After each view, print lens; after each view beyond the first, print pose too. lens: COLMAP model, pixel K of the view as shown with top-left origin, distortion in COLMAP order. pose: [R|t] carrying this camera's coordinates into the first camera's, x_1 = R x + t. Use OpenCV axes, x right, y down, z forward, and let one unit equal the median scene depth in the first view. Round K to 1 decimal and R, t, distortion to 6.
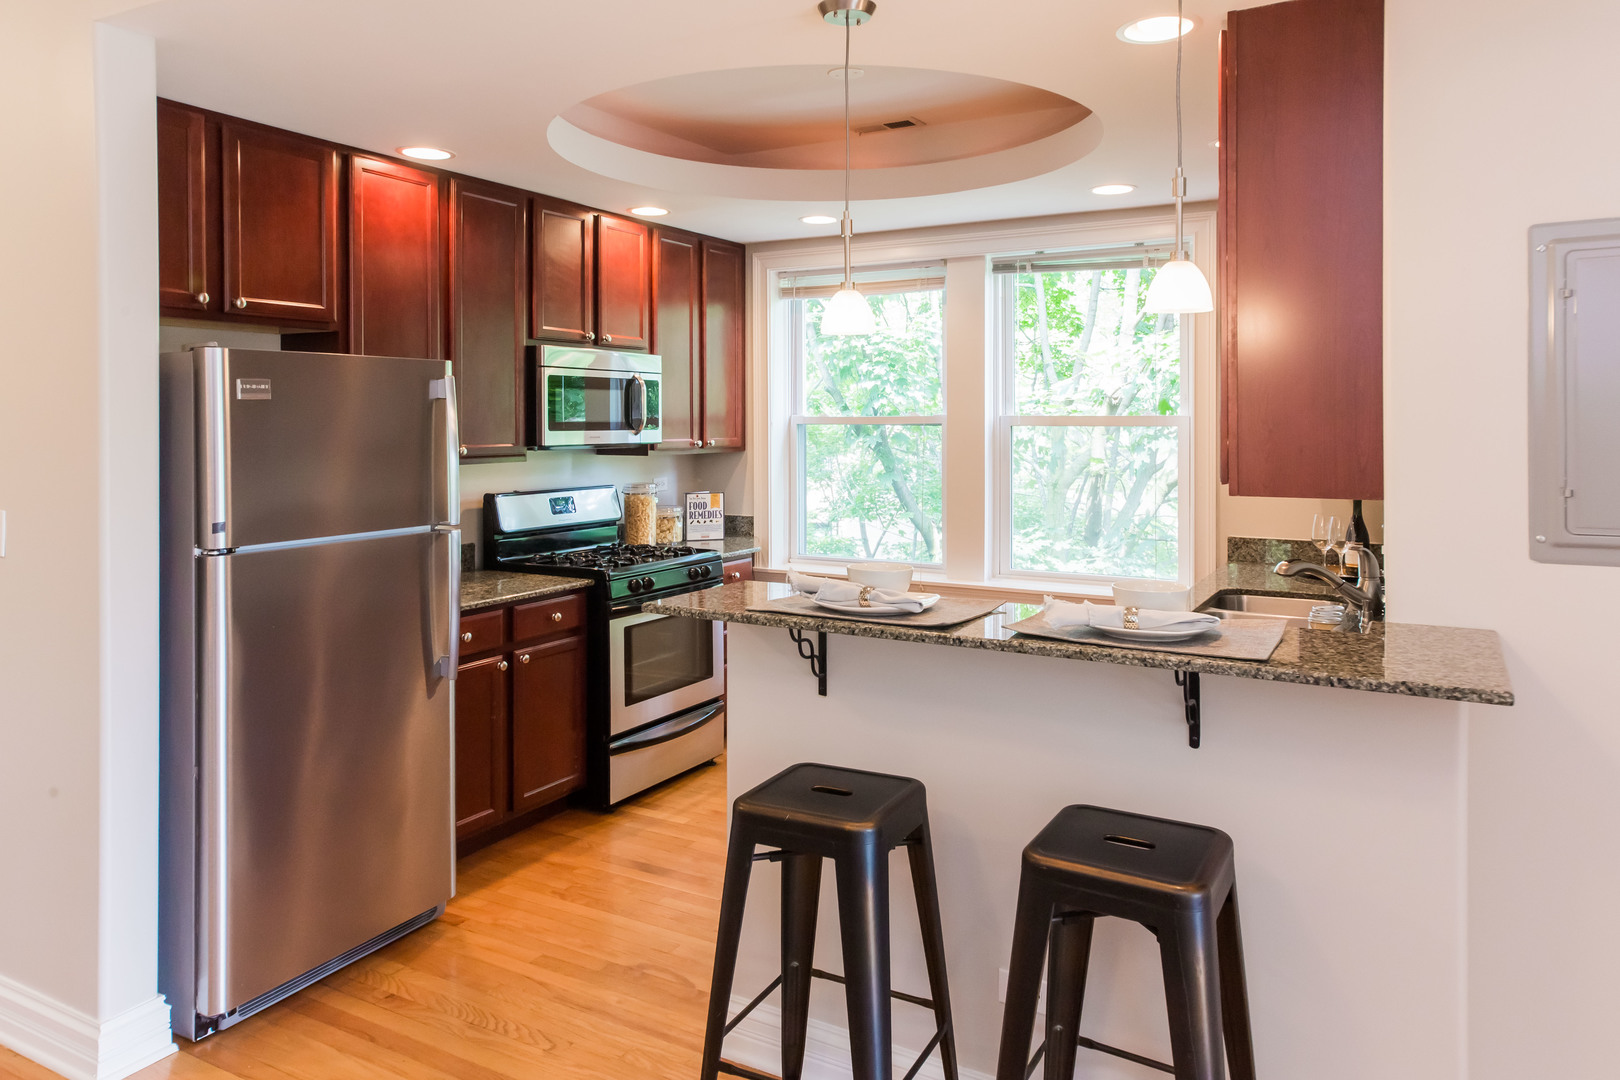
lens RADIAL K [[1099.9, 0, 808.2], [0, 1099.9, 422.8], [0, 0, 1]] dist [0.021048, -0.000432]
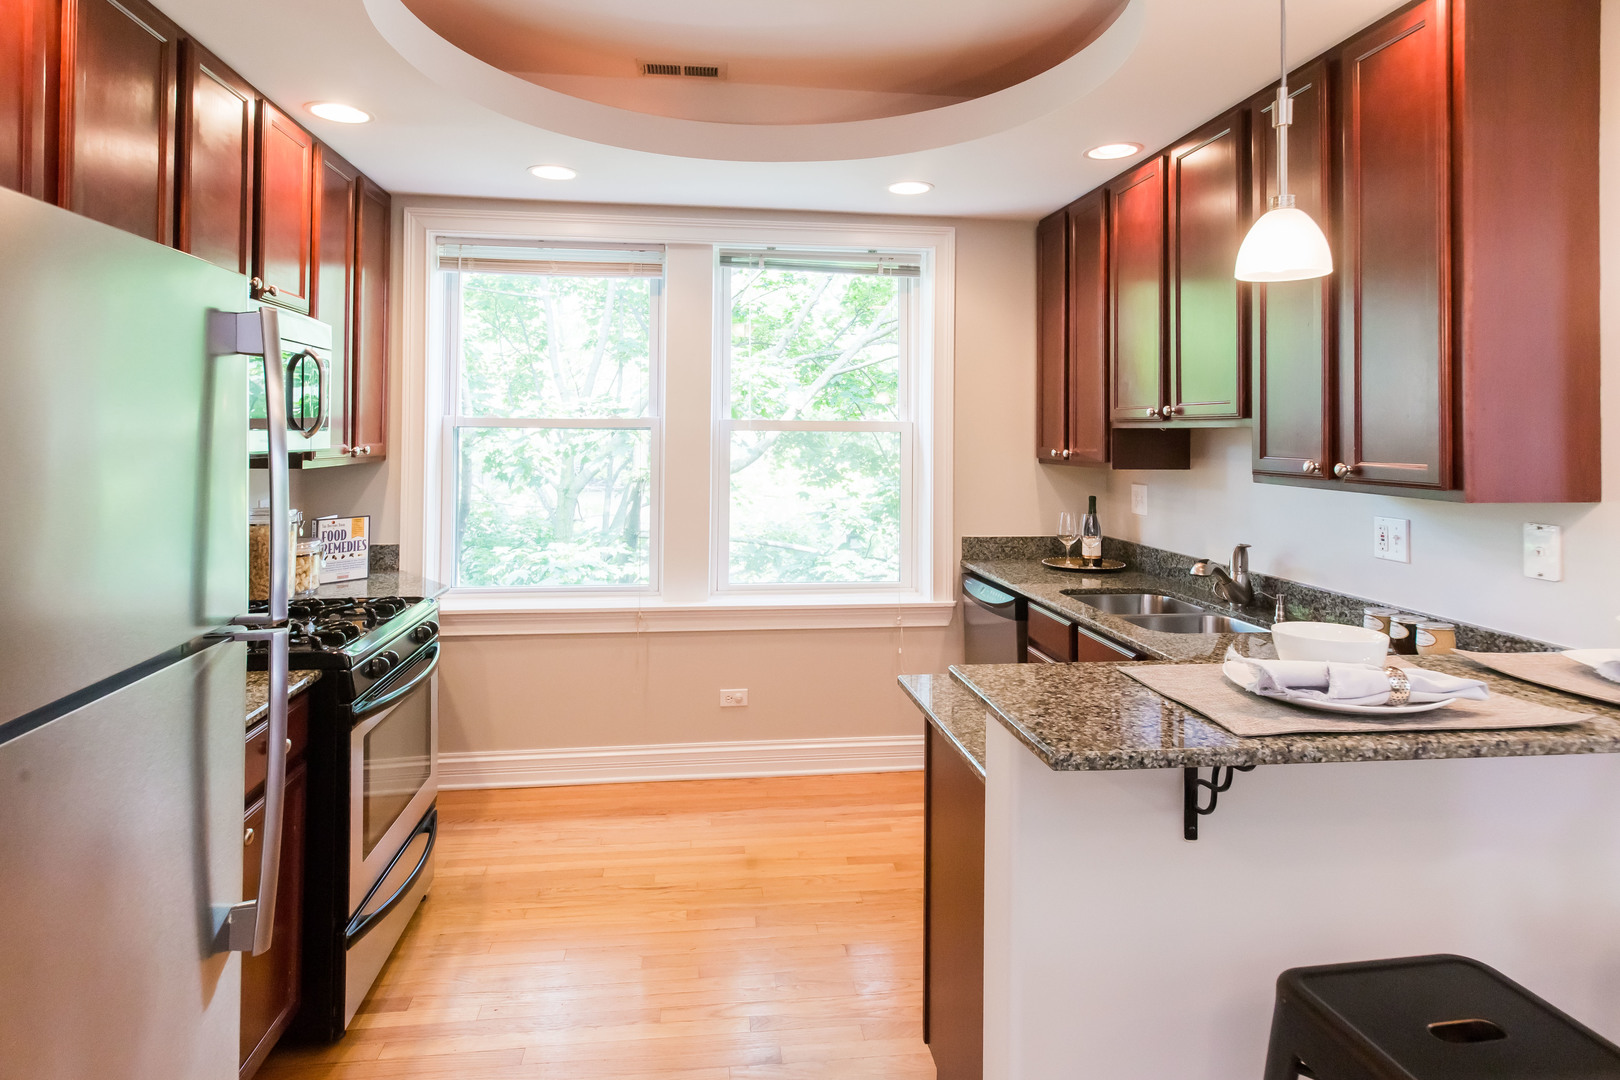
lens RADIAL K [[919.7, 0, 810.0], [0, 919.7, 418.5], [0, 0, 1]] dist [0.003405, 0.000608]
pose [[0.794958, 0.017161, 0.606422, -0.274946], [-0.007473, 0.999801, -0.018497, 0.007703], [-0.606618, 0.010172, 0.794928, 0.392378]]
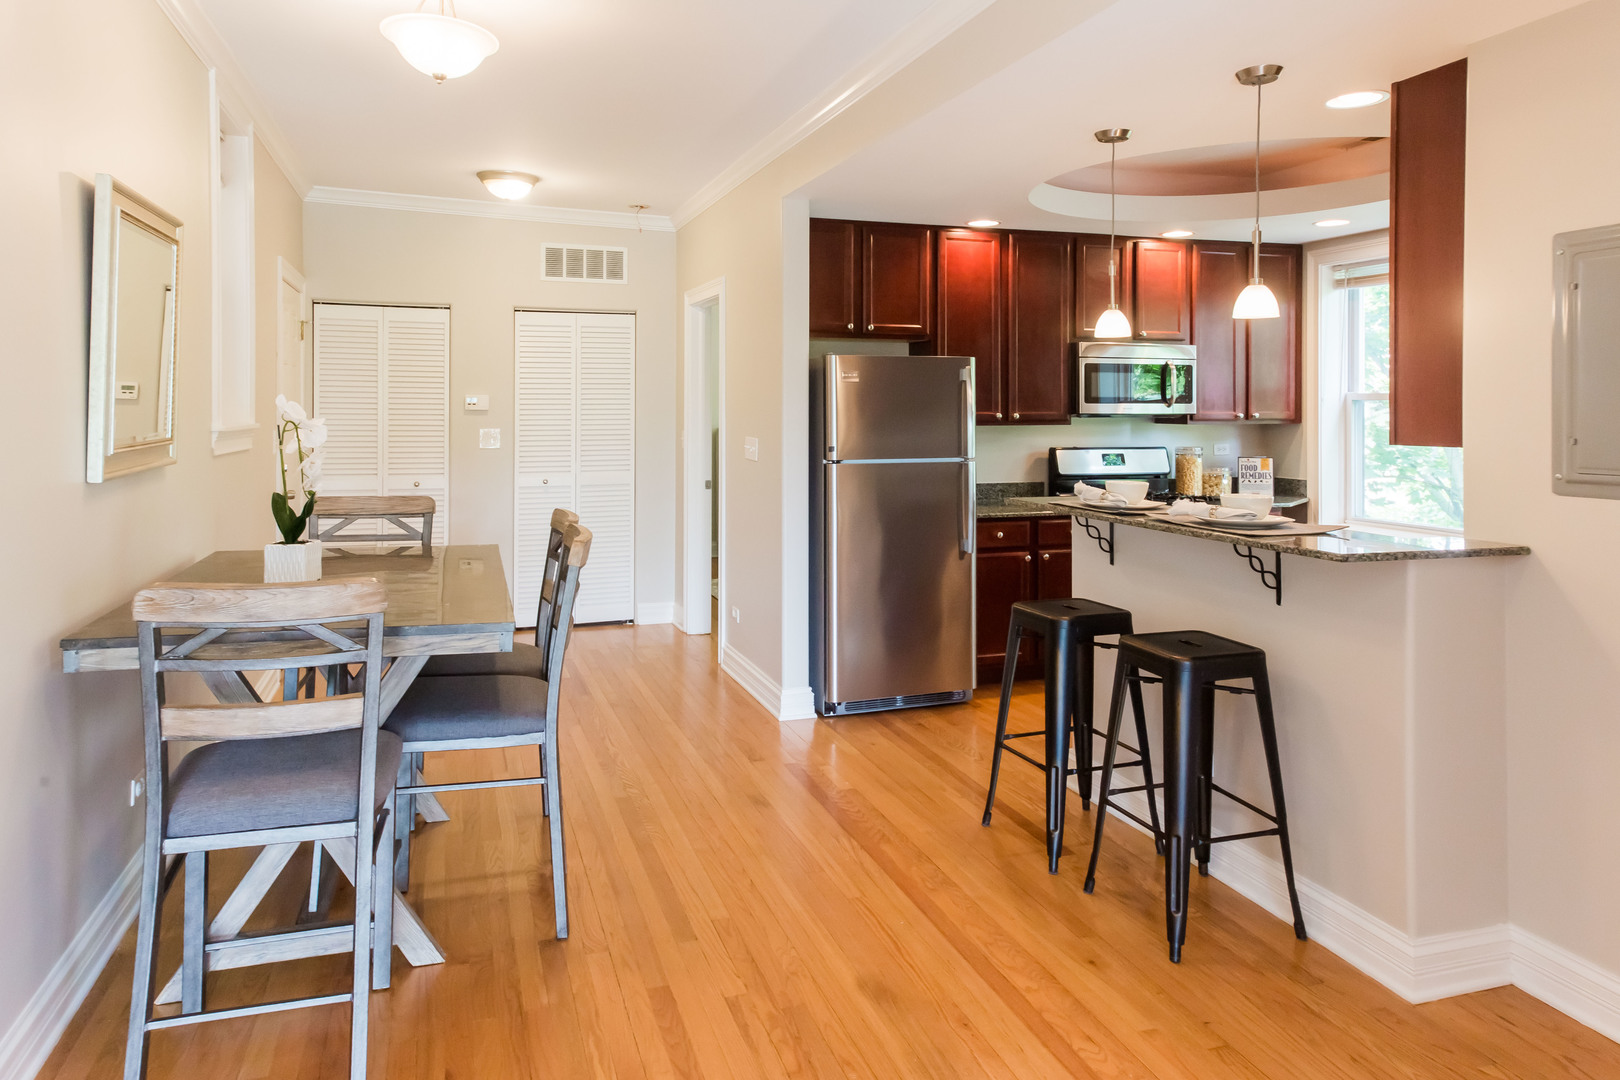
lens RADIAL K [[1054.2, 0, 808.1], [0, 1054.2, 408.5], [0, 0, 1]] dist [0.036227, 0.001015]
pose [[0.751486, 0.004797, -0.659731, 0.374171], [-0.003784, 0.999988, 0.002961, 0.011145], [0.659738, 0.000271, 0.751496, -0.232854]]
